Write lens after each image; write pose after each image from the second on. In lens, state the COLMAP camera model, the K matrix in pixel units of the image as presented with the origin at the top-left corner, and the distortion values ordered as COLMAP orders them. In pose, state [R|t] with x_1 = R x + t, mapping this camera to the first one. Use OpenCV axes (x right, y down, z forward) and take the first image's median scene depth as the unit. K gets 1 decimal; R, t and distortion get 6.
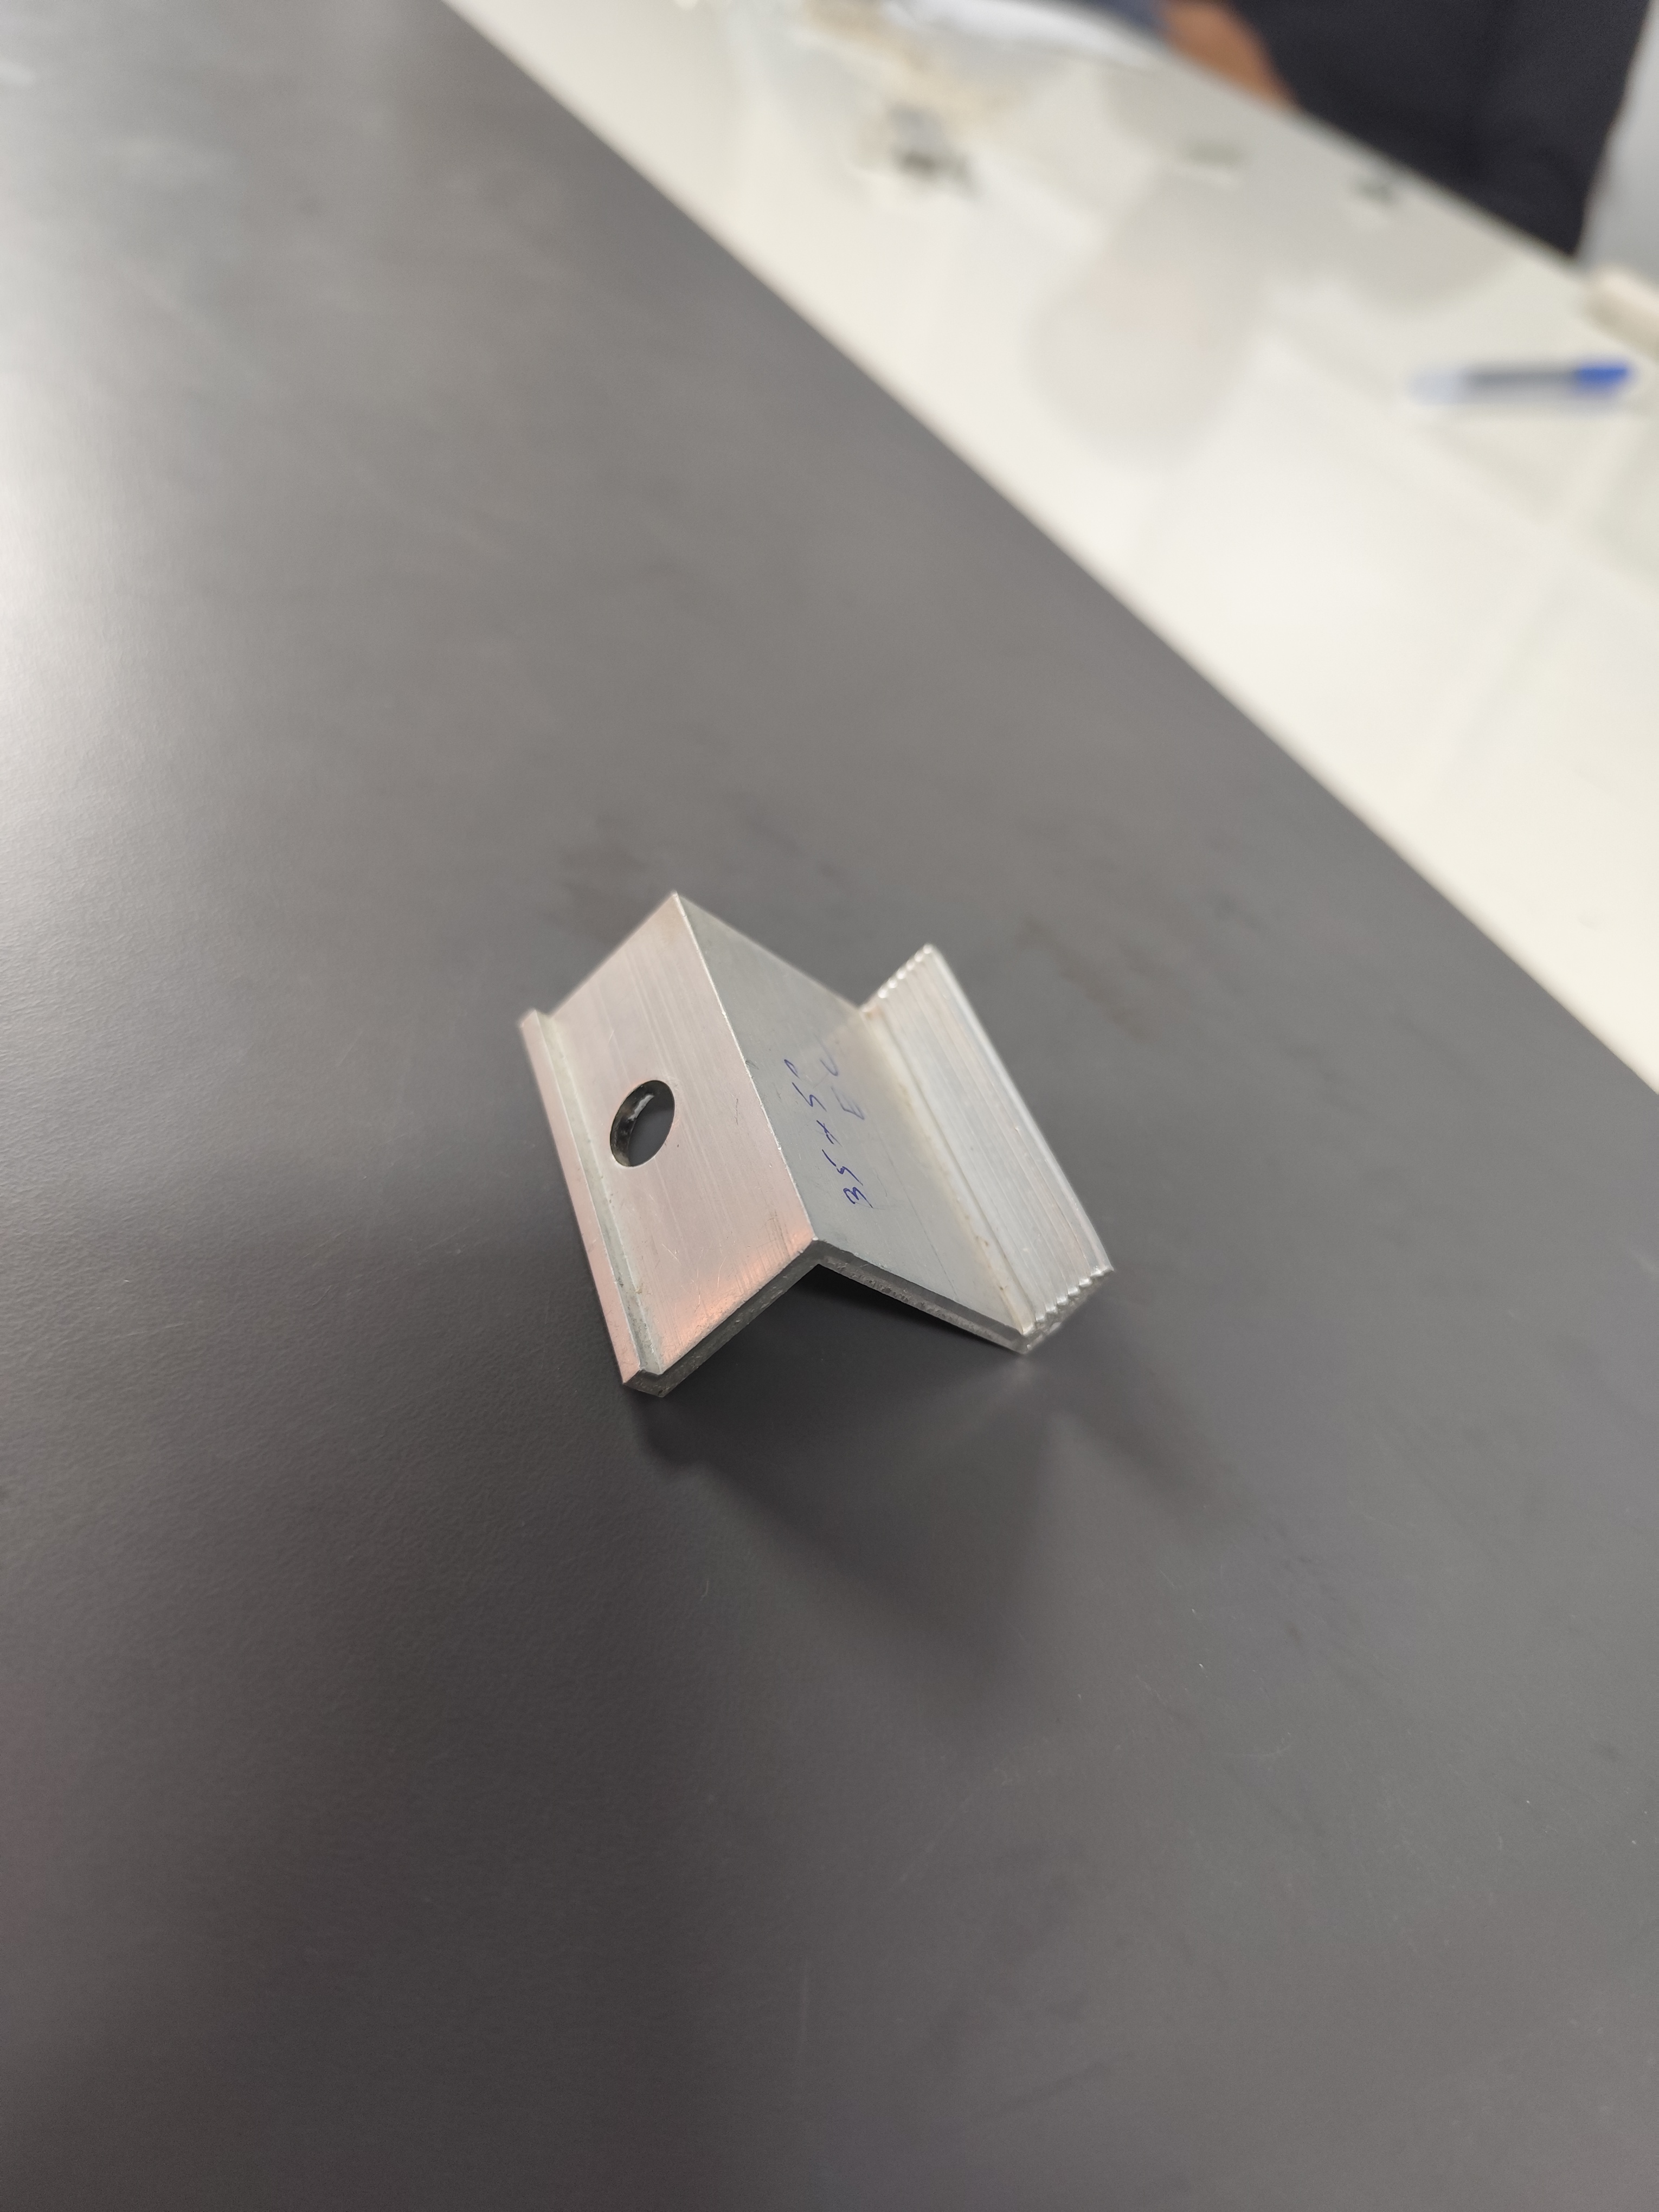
lens RADIAL K [[1487.0, 0, 835.3], [0, 1487.0, 1114.5], [0, 0, 1]] dist [-0.054856, 0.003098]
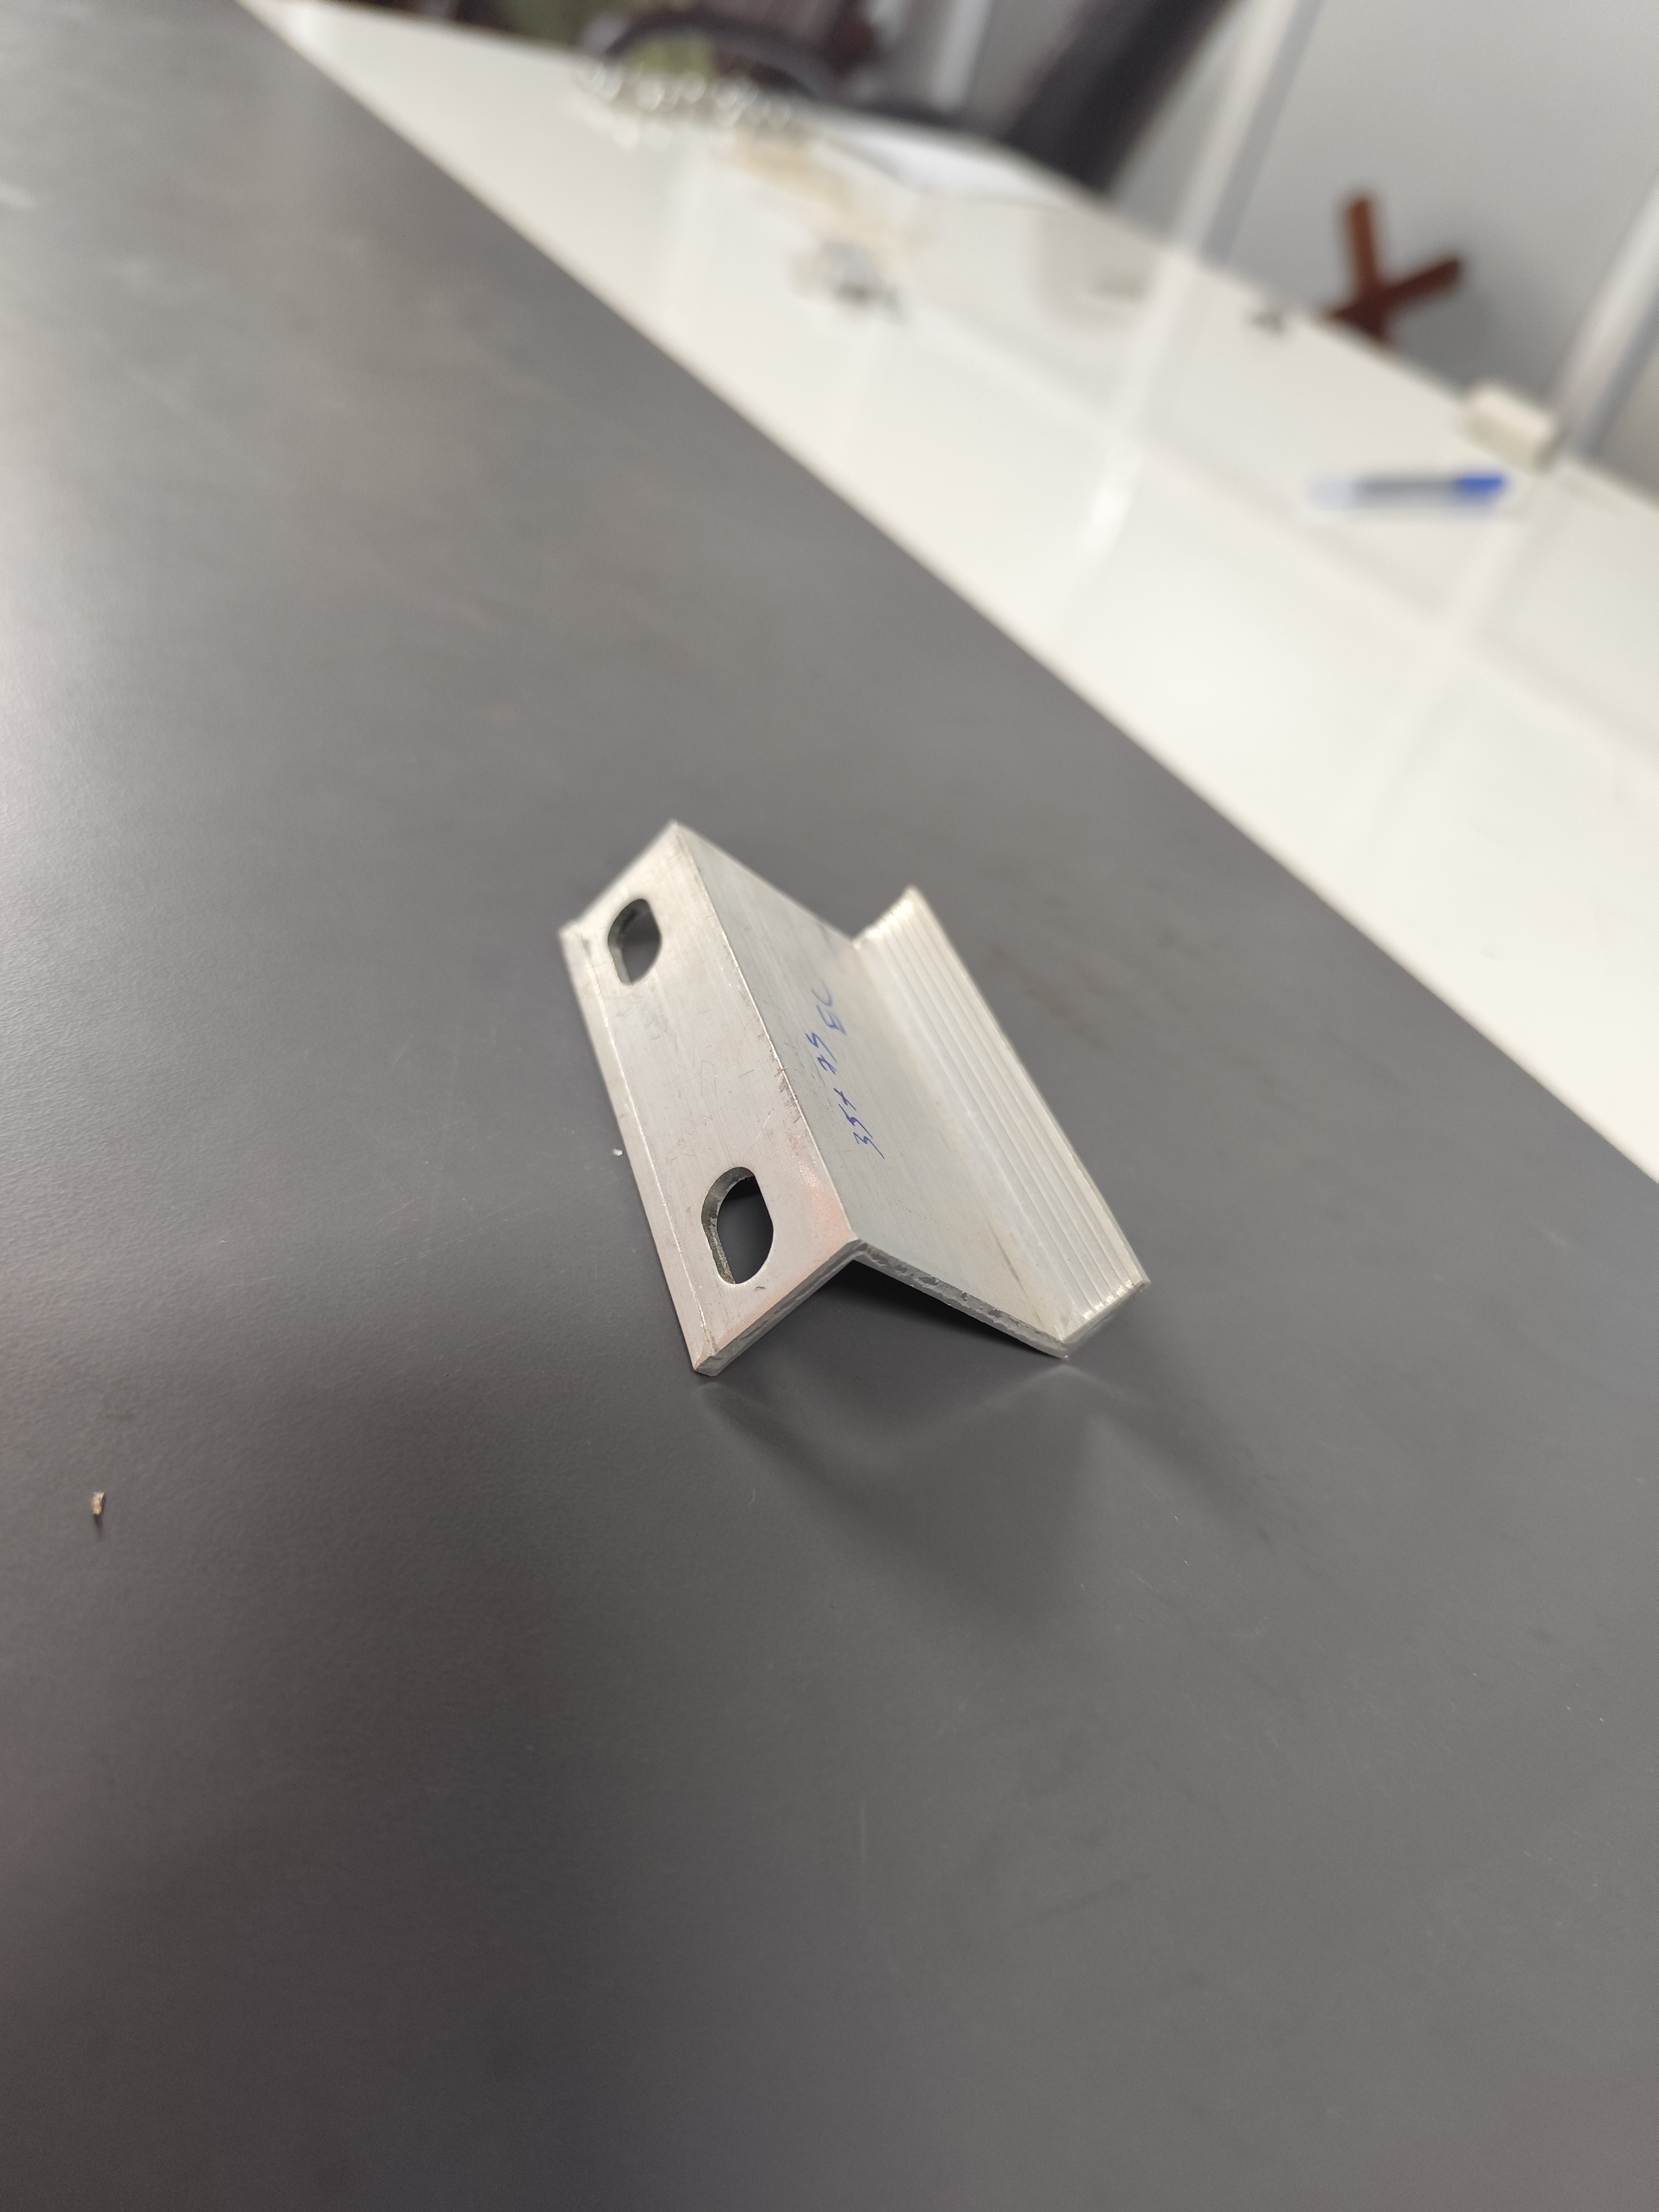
lens RADIAL K [[1487.0, 0, 824.6], [0, 1487.0, 1107.2], [0, 0, 1]] dist [-0.054856, 0.003098]
pose [[0.998848, -0.013520, 0.046047, -0.070696], [0.016788, 0.997312, -0.071321, 0.092199], [-0.044959, 0.072012, 0.996390, -0.133941]]
